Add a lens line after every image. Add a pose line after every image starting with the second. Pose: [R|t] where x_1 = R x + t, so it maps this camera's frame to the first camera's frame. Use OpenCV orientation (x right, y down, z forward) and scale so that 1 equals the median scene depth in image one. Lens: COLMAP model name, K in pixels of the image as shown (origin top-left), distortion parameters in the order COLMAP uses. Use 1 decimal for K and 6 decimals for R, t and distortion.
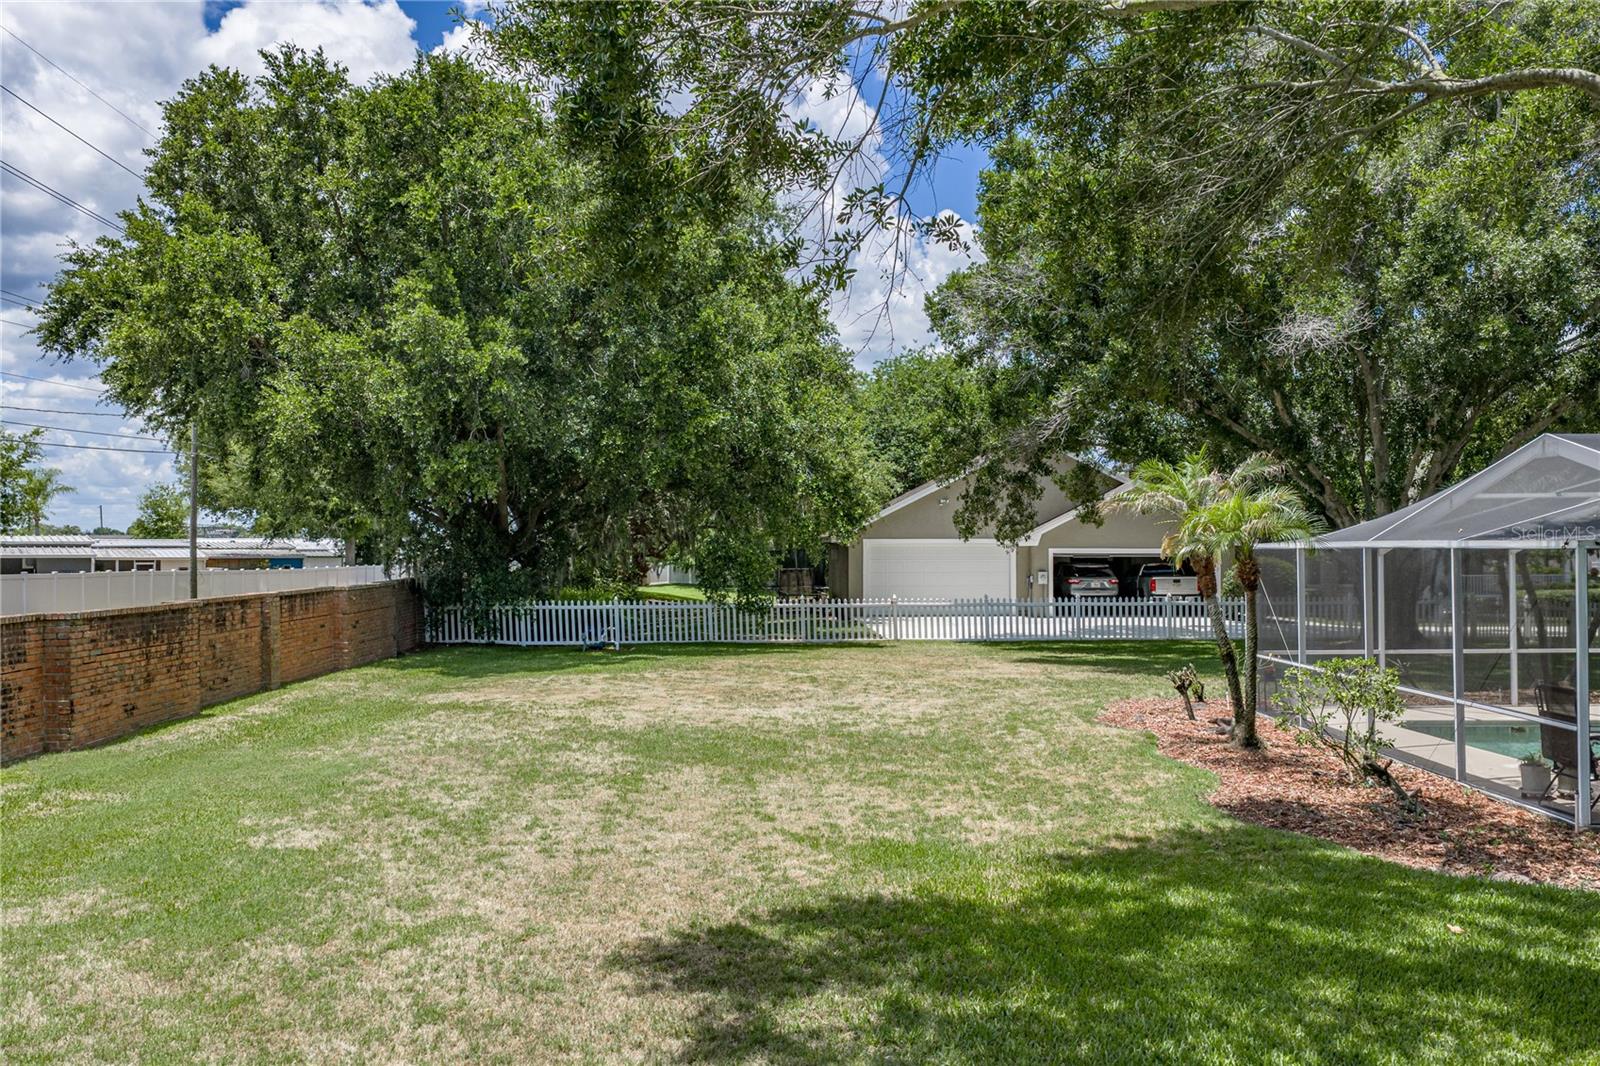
lens RADIAL K [[1310.3, 0, 793.8], [0, 1310.3, 533.3], [0, 0, 1]] dist [0.028987, -0.003560]
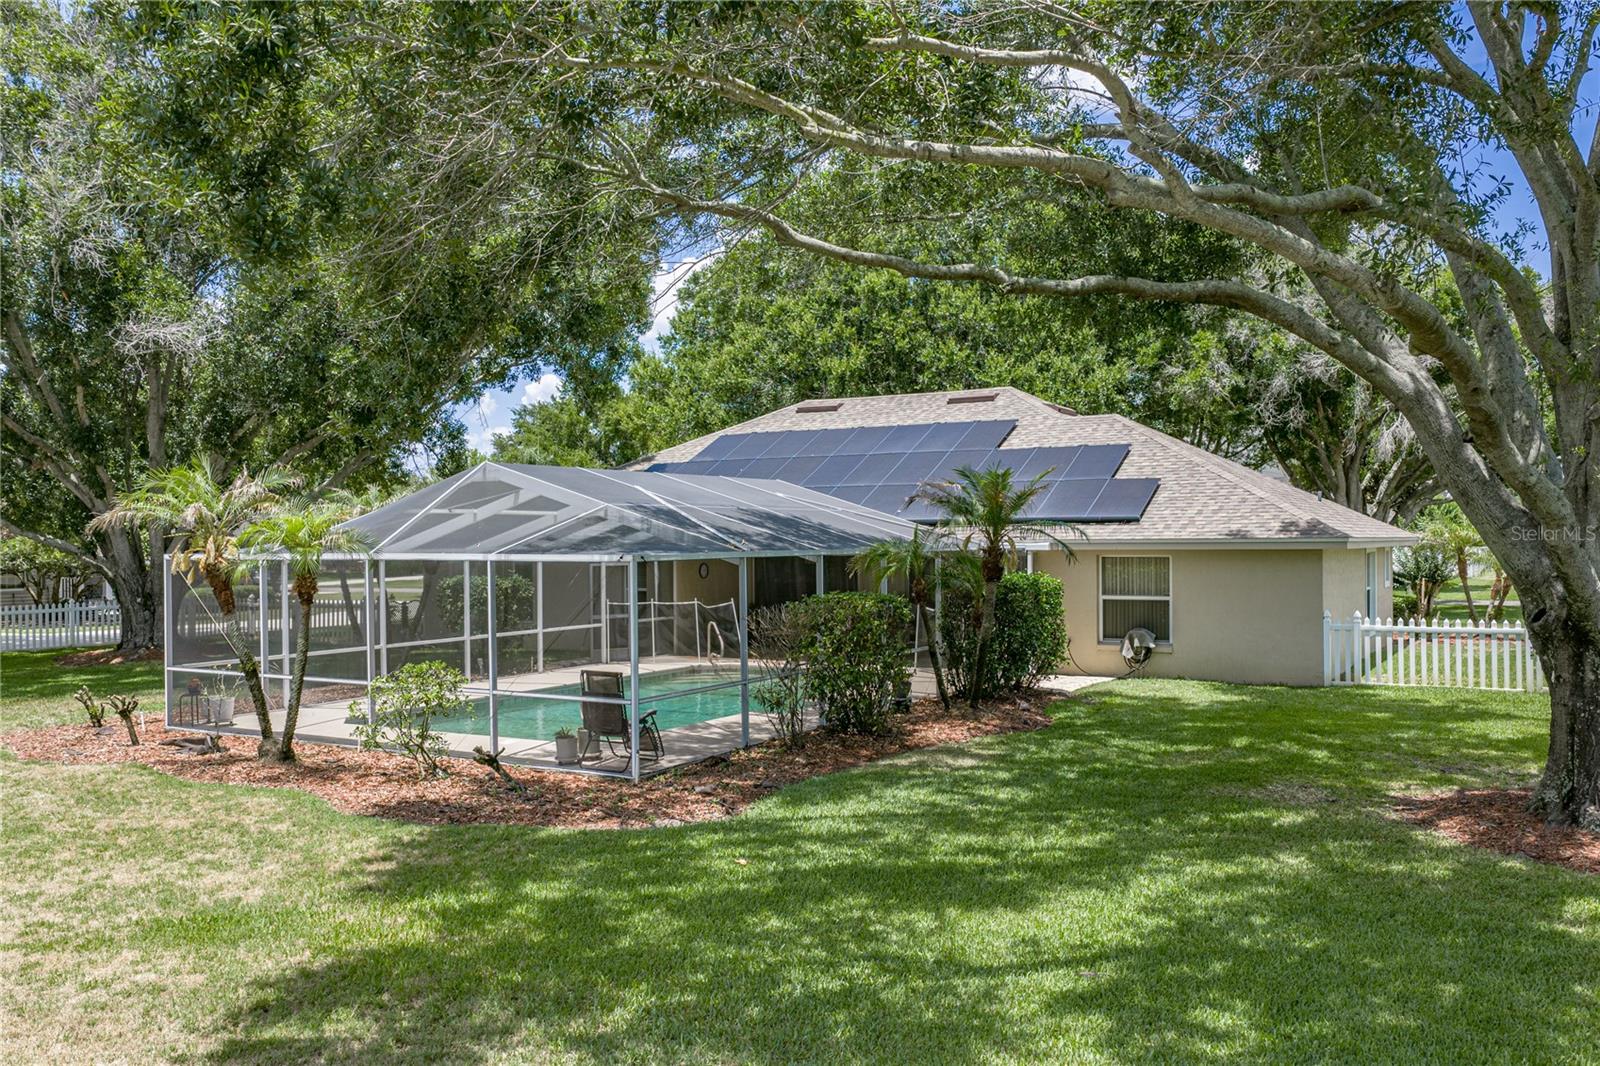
lens RADIAL K [[1310.3, 0, 790.1], [0, 1310.3, 534.6], [0, 0, 1]] dist [0.028987, -0.003560]
pose [[0.559199, 0.000460, 0.829033, -0.545739], [-0.002314, 0.999997, 0.001006, -0.023869], [-0.829030, -0.002481, 0.559198, 0.243498]]
